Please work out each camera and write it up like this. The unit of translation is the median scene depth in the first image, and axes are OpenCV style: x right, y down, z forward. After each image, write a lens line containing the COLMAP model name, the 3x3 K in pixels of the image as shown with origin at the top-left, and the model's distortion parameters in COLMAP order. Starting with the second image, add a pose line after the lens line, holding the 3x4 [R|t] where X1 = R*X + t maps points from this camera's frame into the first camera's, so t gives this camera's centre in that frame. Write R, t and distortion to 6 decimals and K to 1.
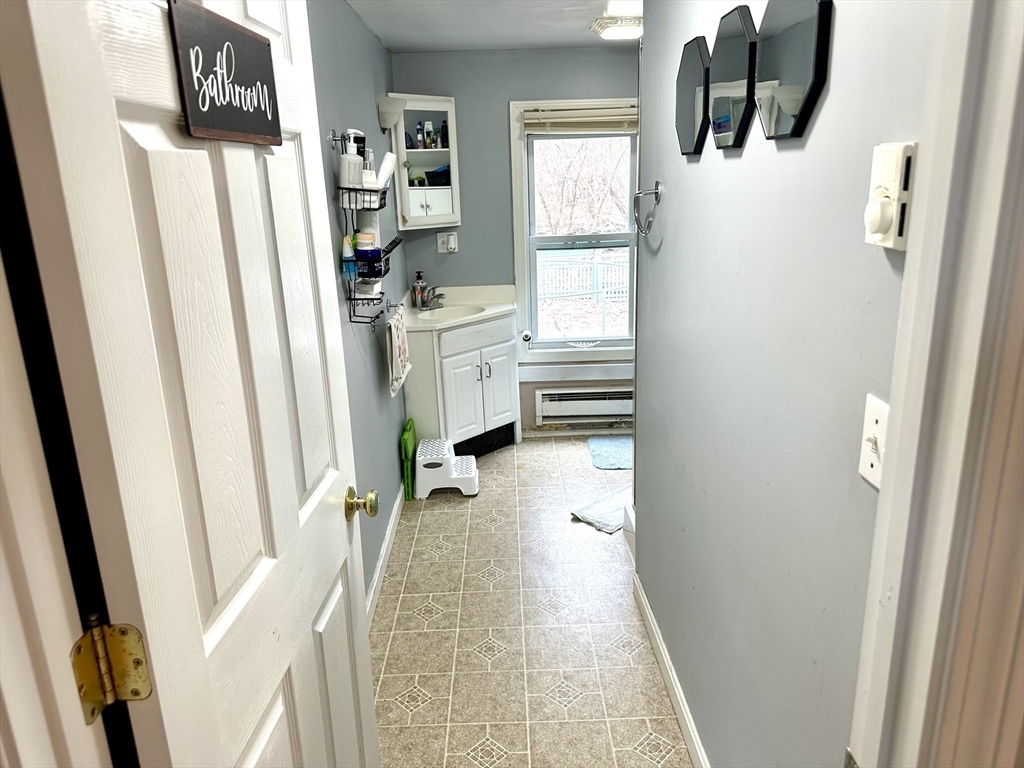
lens RADIAL K [[726.9, 0, 512.0], [0, 726.9, 384.0], [0, 0, 1]] dist [0.106250, -0.001820]
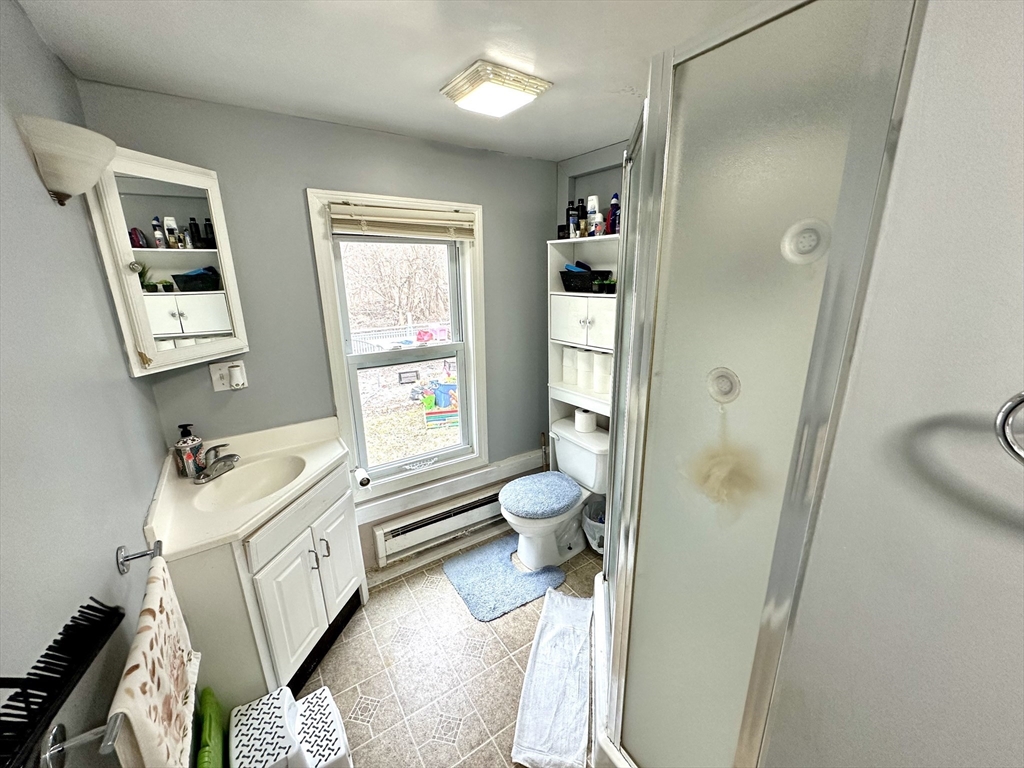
lens RADIAL K [[407.6, 0, 512.0], [0, 407.6, 384.0], [0, 0, 1]] dist [-0.002184, 0.000252]
pose [[0.840620, -0.122939, 0.527489, -0.067262], [0.132896, 0.990945, 0.019168, -0.157772], [-0.525069, 0.053988, 0.849346, 0.522972]]
